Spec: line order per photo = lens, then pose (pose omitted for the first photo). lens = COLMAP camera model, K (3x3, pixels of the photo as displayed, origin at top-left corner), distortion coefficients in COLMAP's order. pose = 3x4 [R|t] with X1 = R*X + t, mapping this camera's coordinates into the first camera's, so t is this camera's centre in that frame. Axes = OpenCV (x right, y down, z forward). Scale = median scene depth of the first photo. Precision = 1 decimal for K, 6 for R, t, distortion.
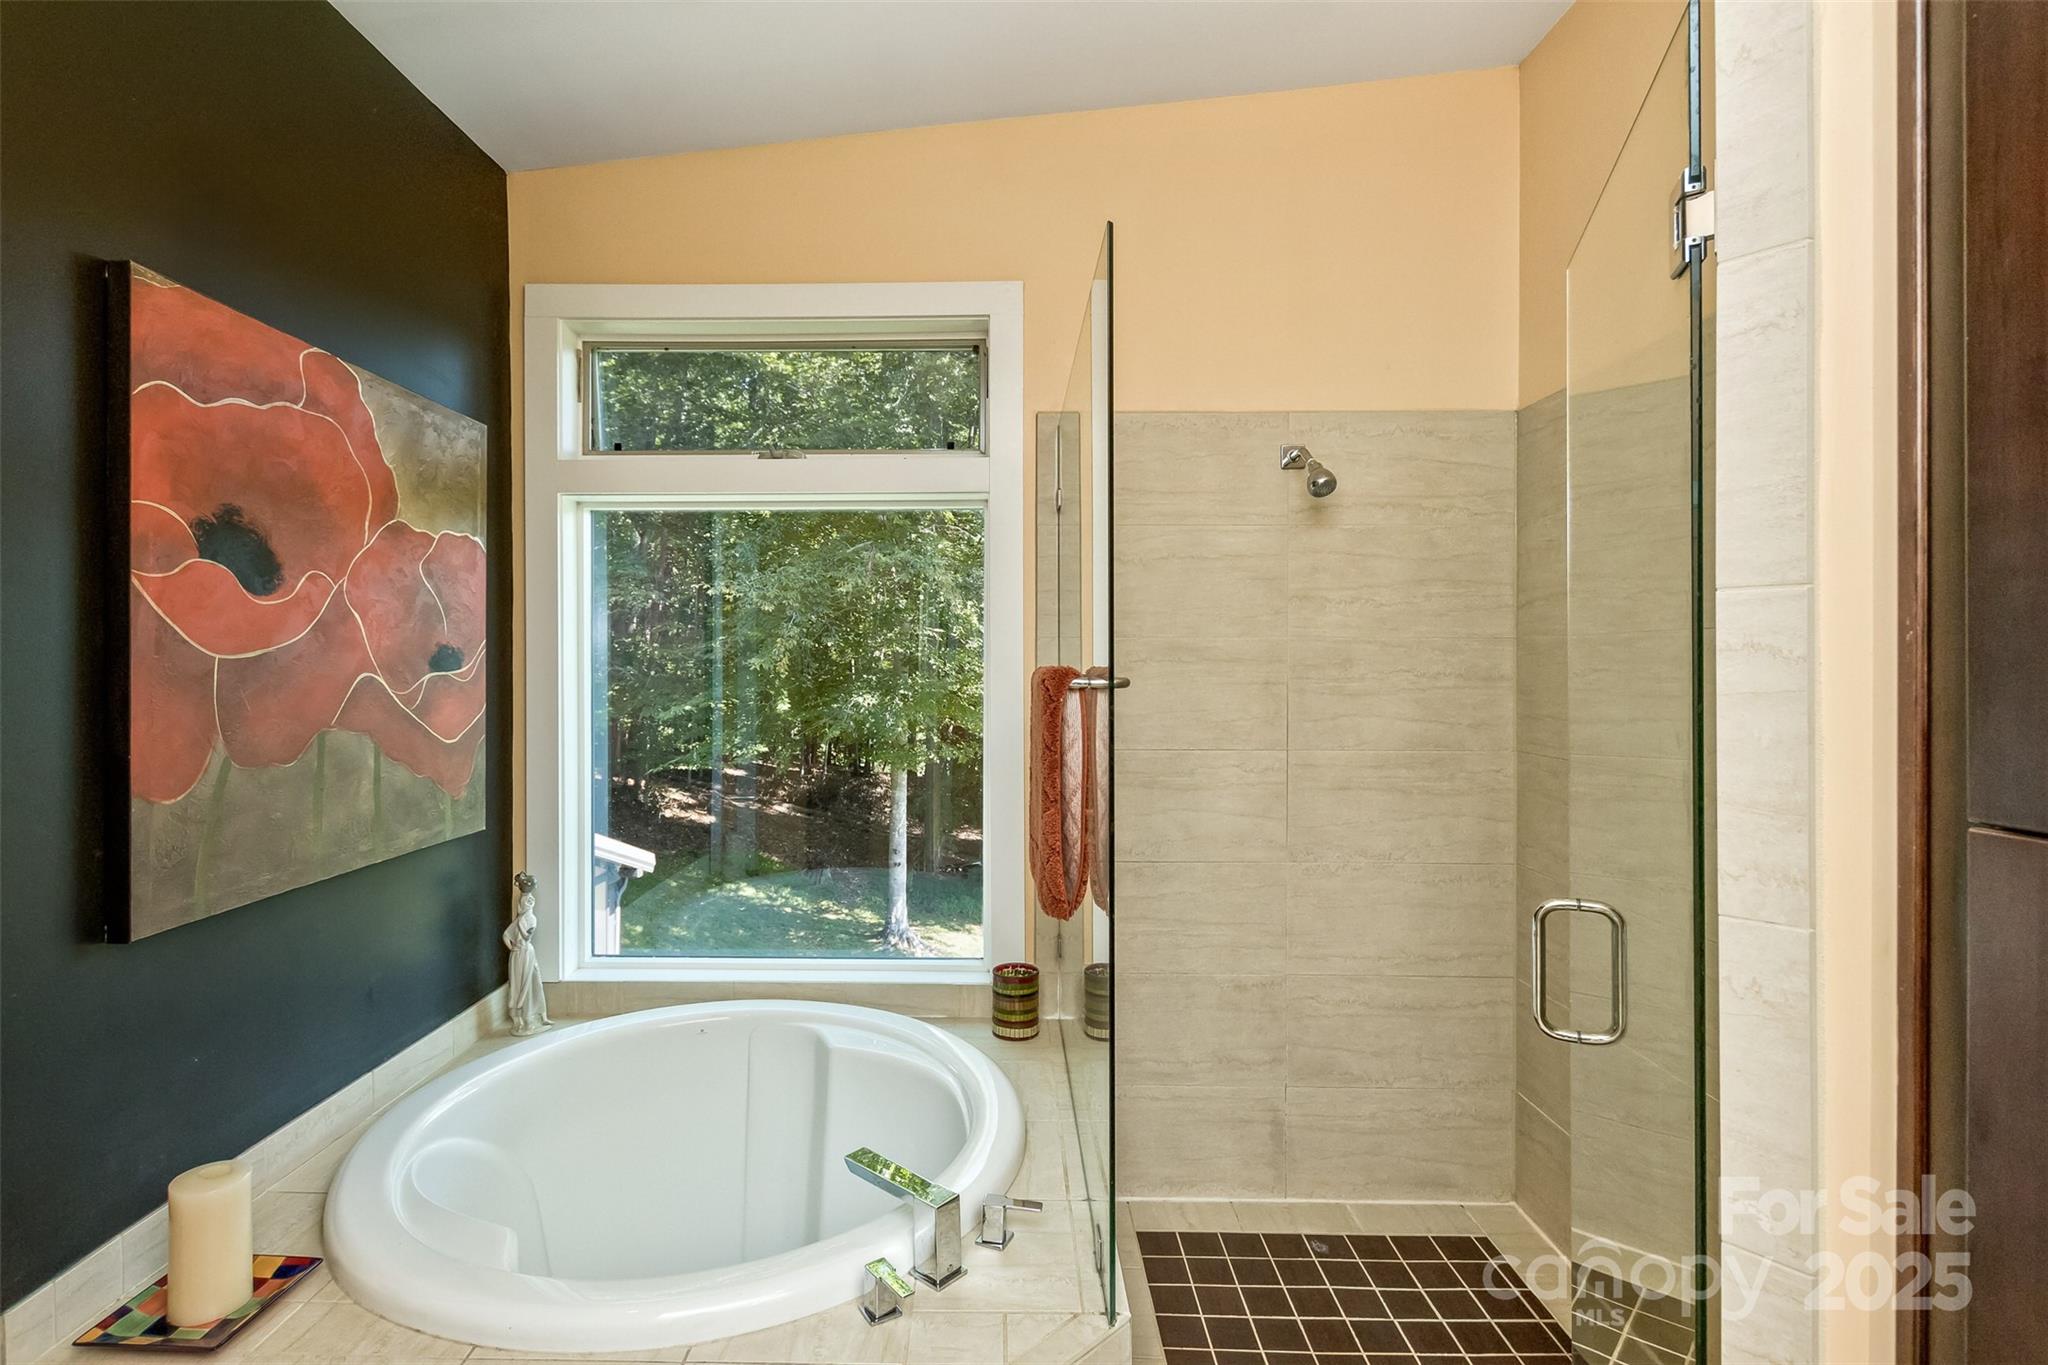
lens RADIAL K [[962.4, 0, 1019.2], [0, 962.4, 659.9], [0, 0, 1]] dist [0.000048, 0.000020]
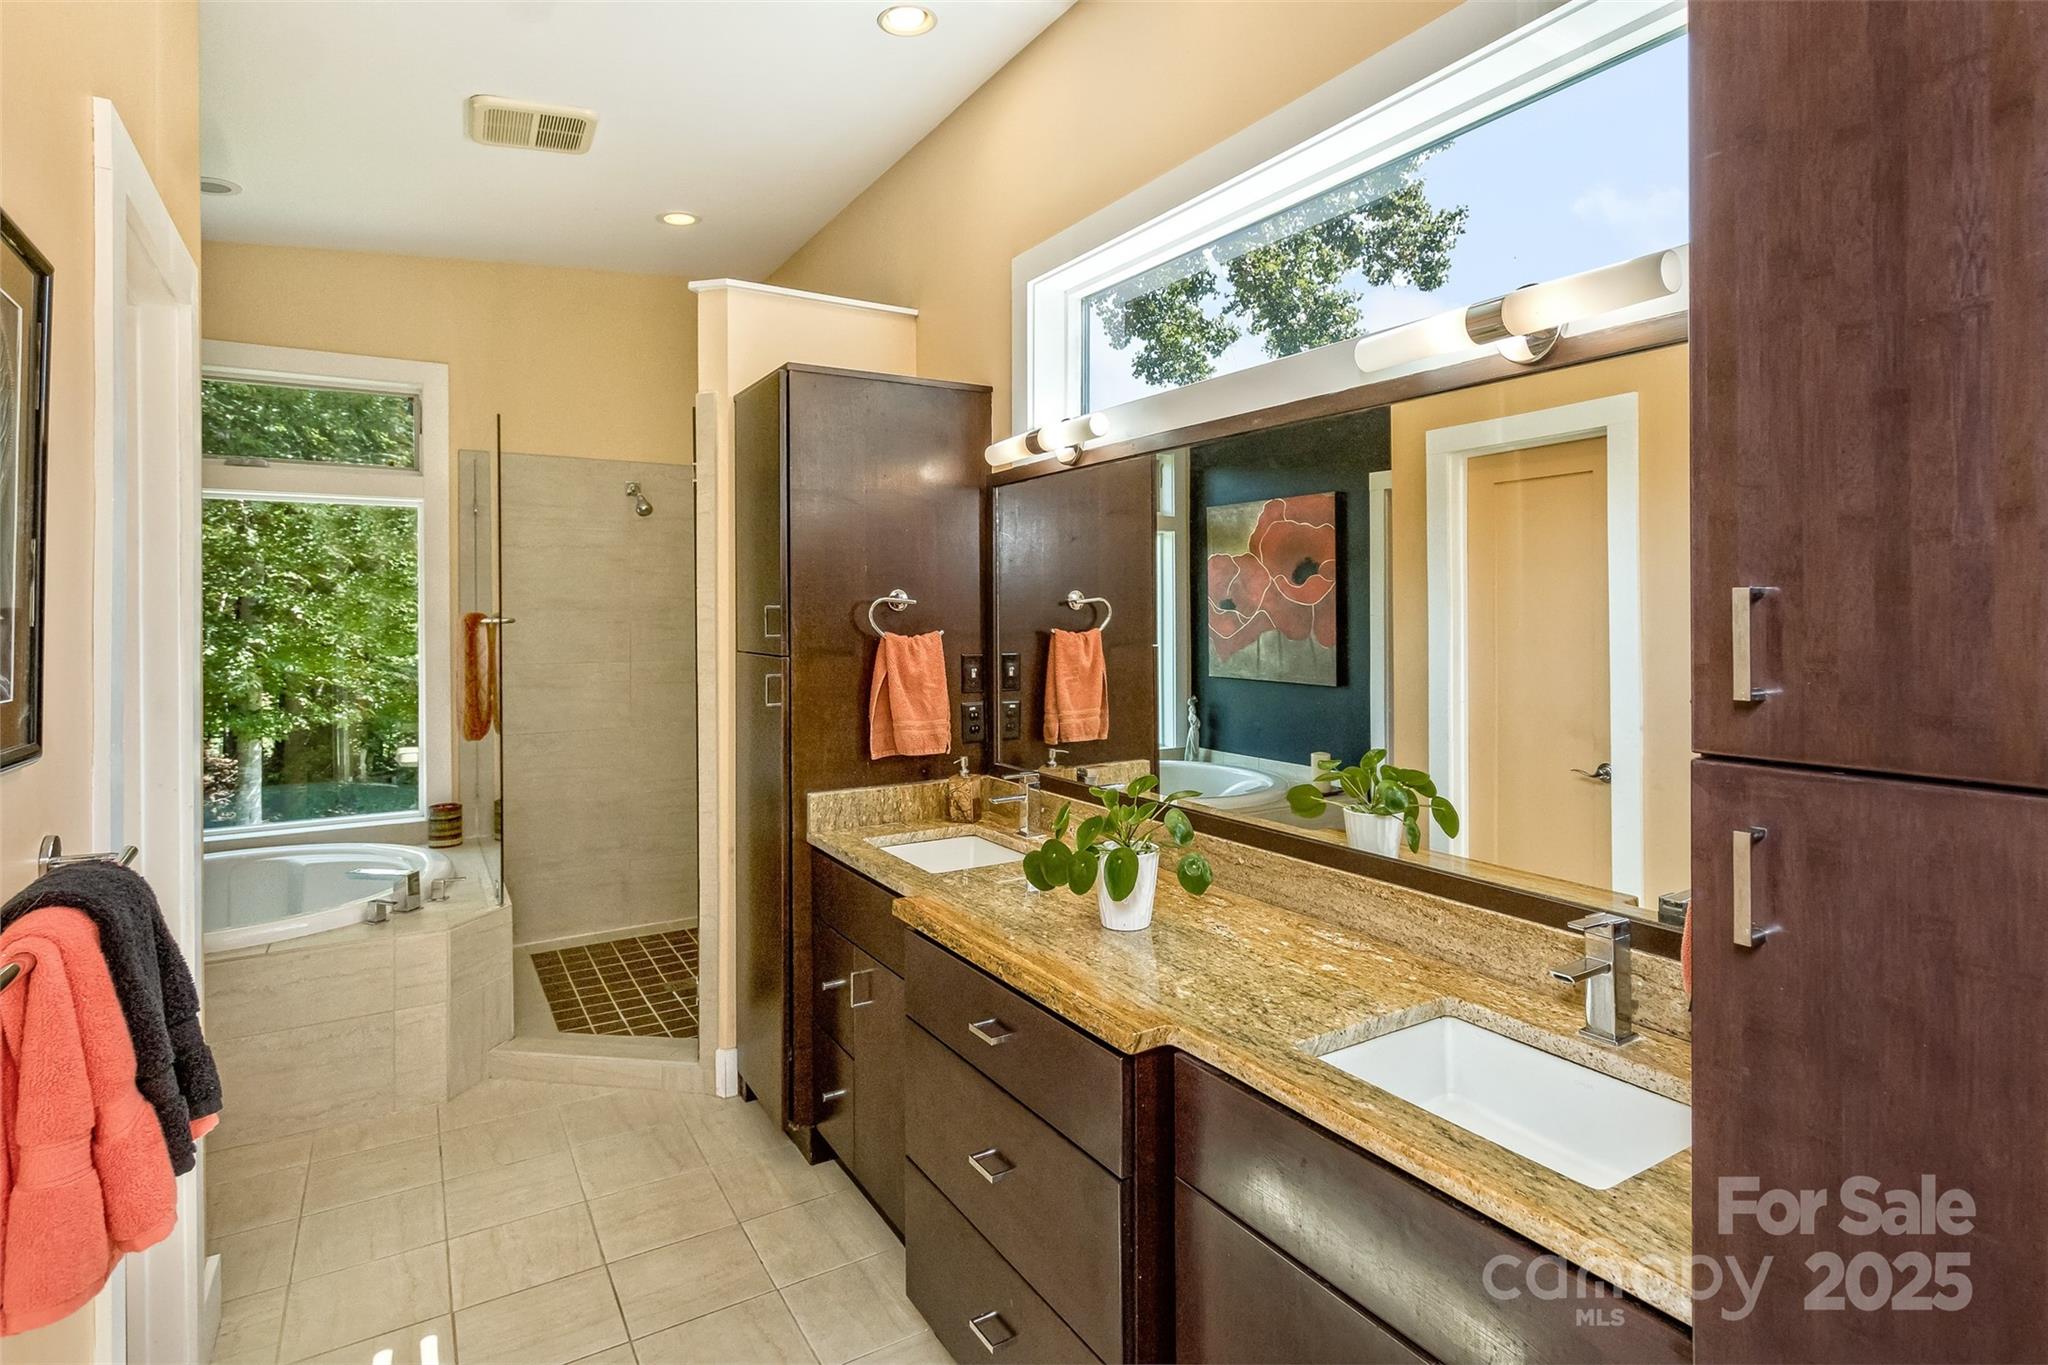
lens RADIAL K [[987.1, 0, 1026.4], [0, 987.1, 602.8], [0, 0, 1]] dist [0.000351, 0.000110]
pose [[0.849779, -0.004459, 0.527121, -0.044780], [0.005258, 0.999986, -0.000018, -0.006164], [-0.527113, 0.002786, 0.849791, -0.861048]]
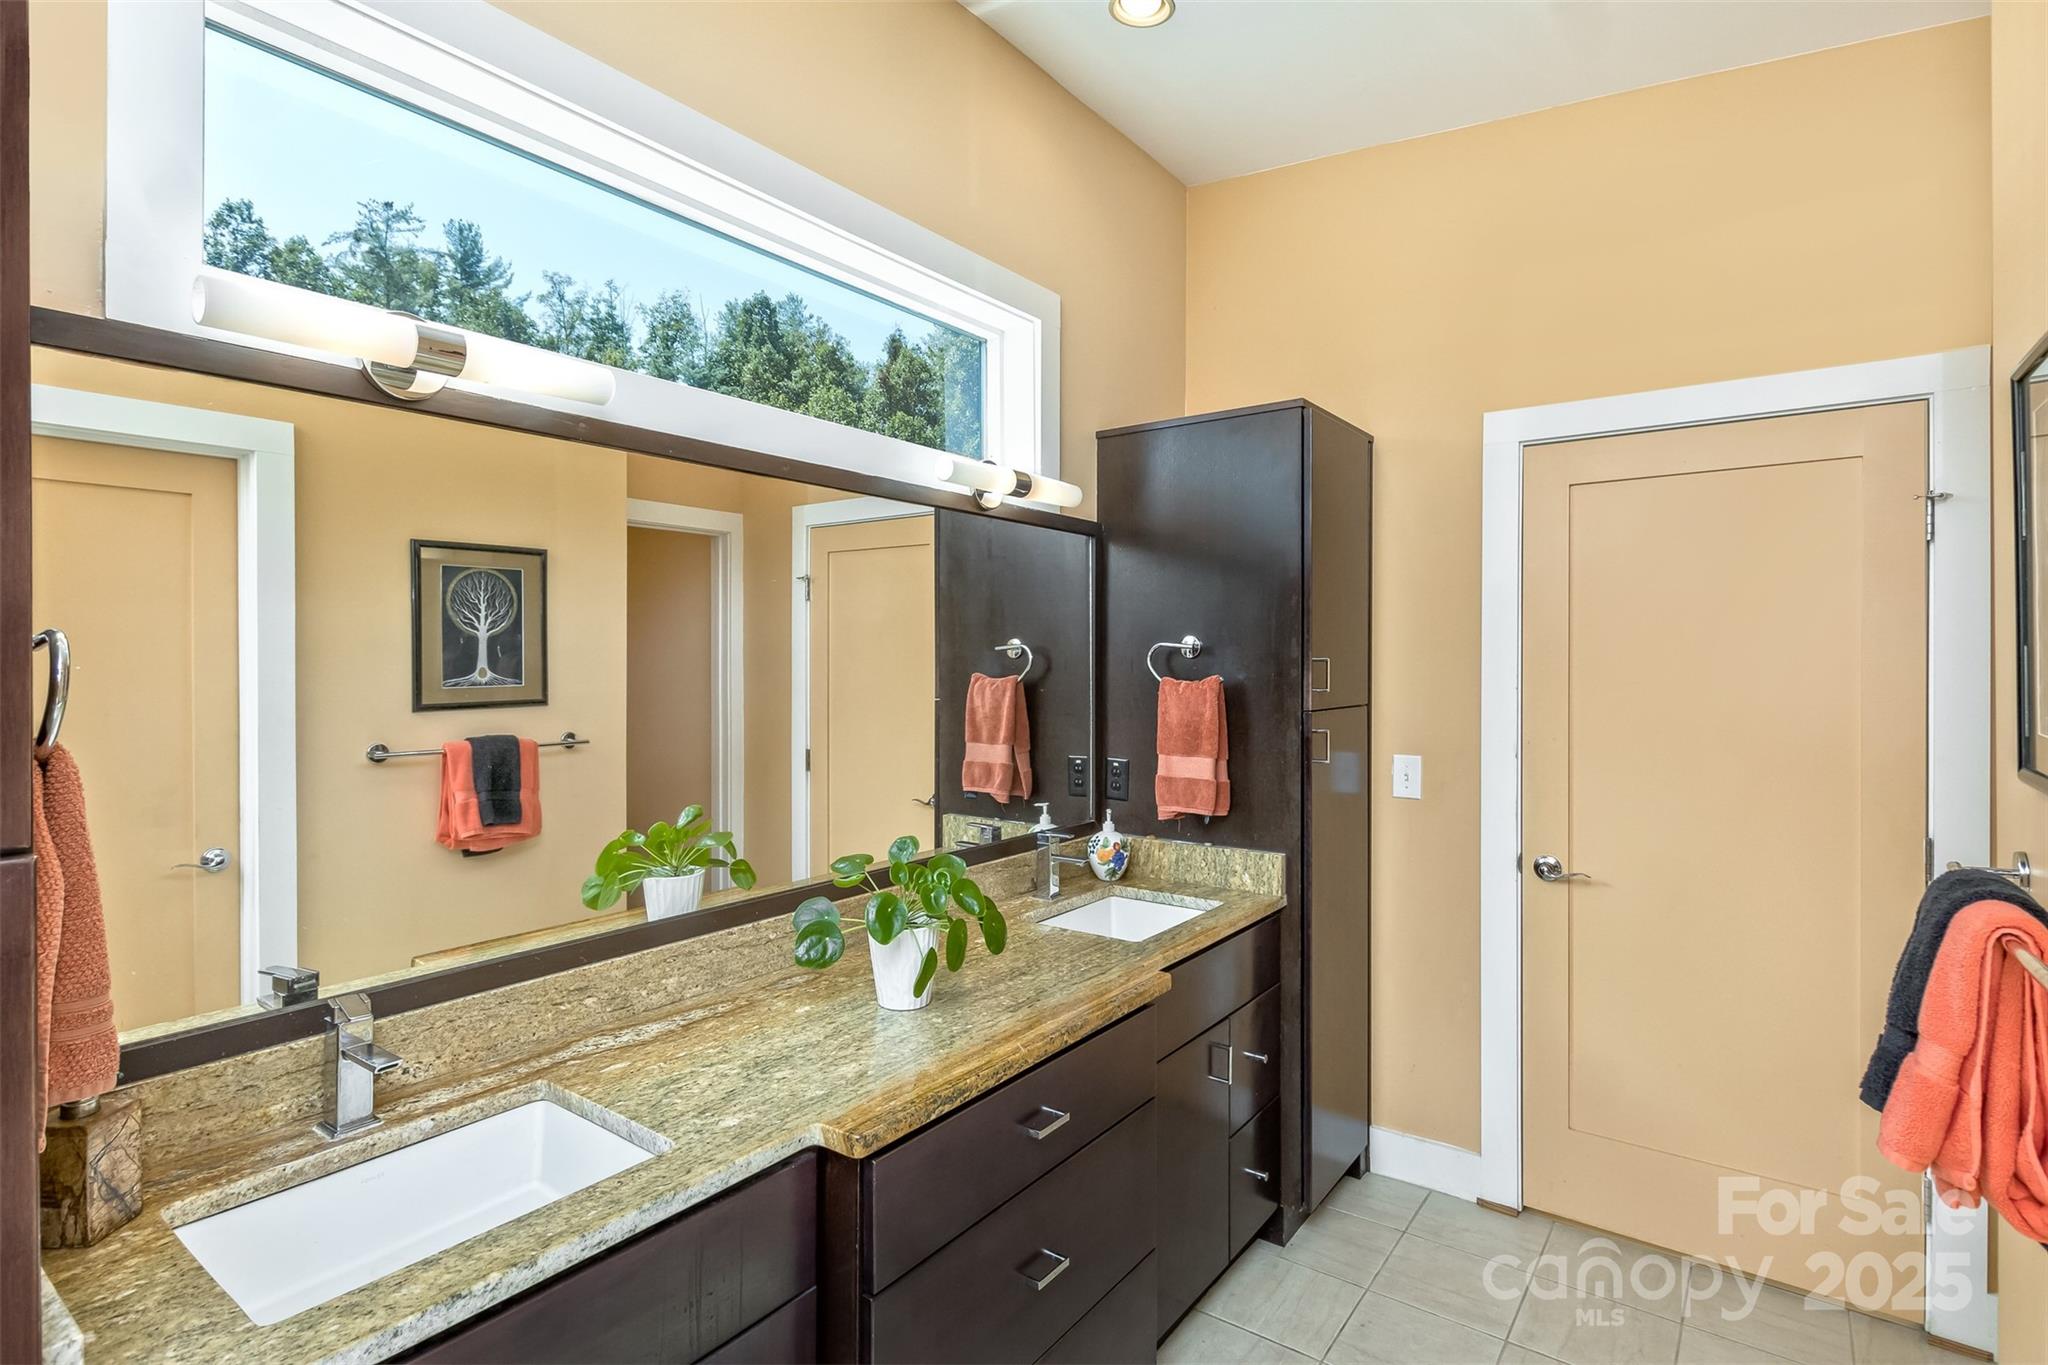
lens RADIAL K [[1010.6, 0, 1024.0], [0, 1010.6, 682.5], [0, 0, 1]] dist [-0.000305, -0.000030]
pose [[-0.795056, -0.008607, 0.606474, -0.145217], [-0.001541, 0.999925, 0.012172, 0.036166], [-0.606534, 0.008743, -0.795010, 2.590127]]
